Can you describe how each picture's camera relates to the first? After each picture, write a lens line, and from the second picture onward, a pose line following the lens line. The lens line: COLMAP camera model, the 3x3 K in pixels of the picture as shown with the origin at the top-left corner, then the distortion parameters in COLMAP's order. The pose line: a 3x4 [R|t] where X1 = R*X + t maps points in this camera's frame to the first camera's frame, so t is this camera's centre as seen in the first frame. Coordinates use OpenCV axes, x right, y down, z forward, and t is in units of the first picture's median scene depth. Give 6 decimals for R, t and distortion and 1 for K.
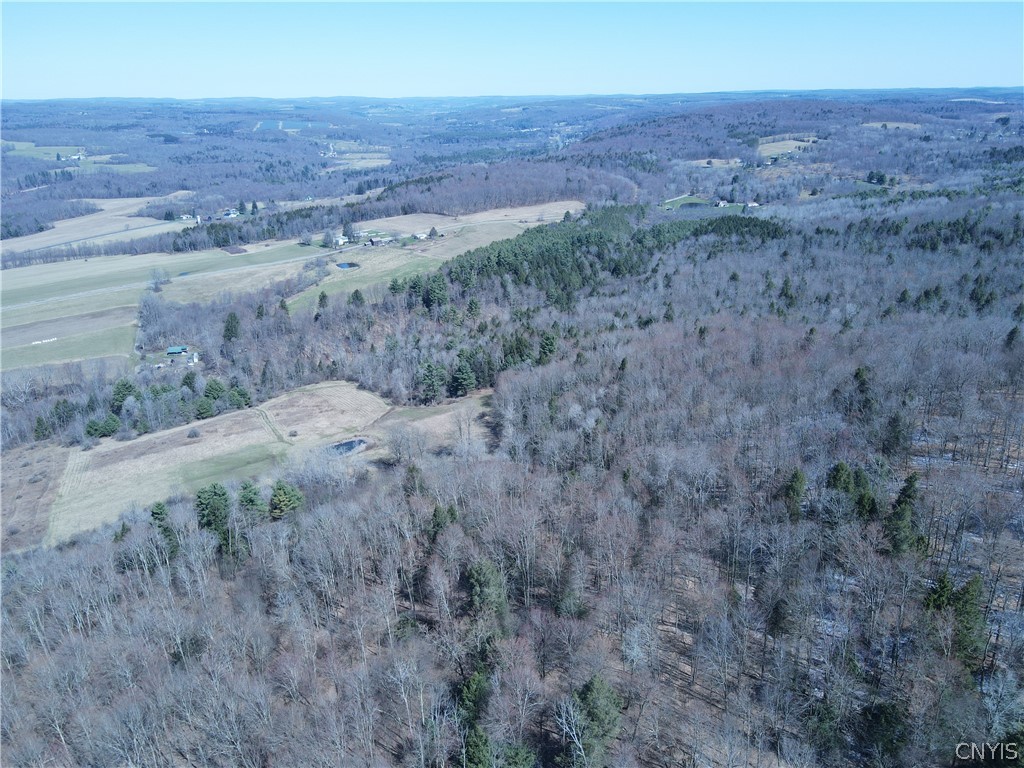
lens RADIAL K [[746.8, 0, 514.1], [0, 746.8, 385.2], [0, 0, 1]] dist [0.010014, 0.012701]
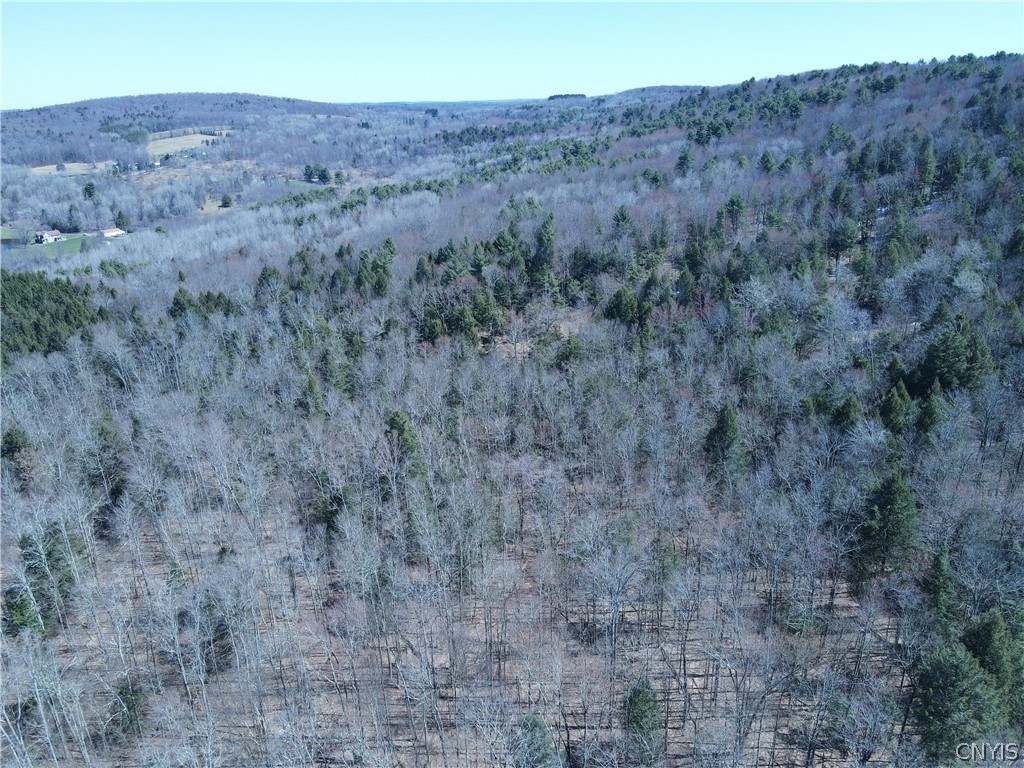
lens RADIAL K [[746.8, 0, 513.3], [0, 746.8, 382.9], [0, 0, 1]] dist [0.010014, 0.012701]
pose [[0.780084, -0.223148, 0.584529, 0.184920], [0.235451, 0.970261, 0.056183, -0.089938], [-0.579683, 0.093800, 0.809425, 0.368286]]
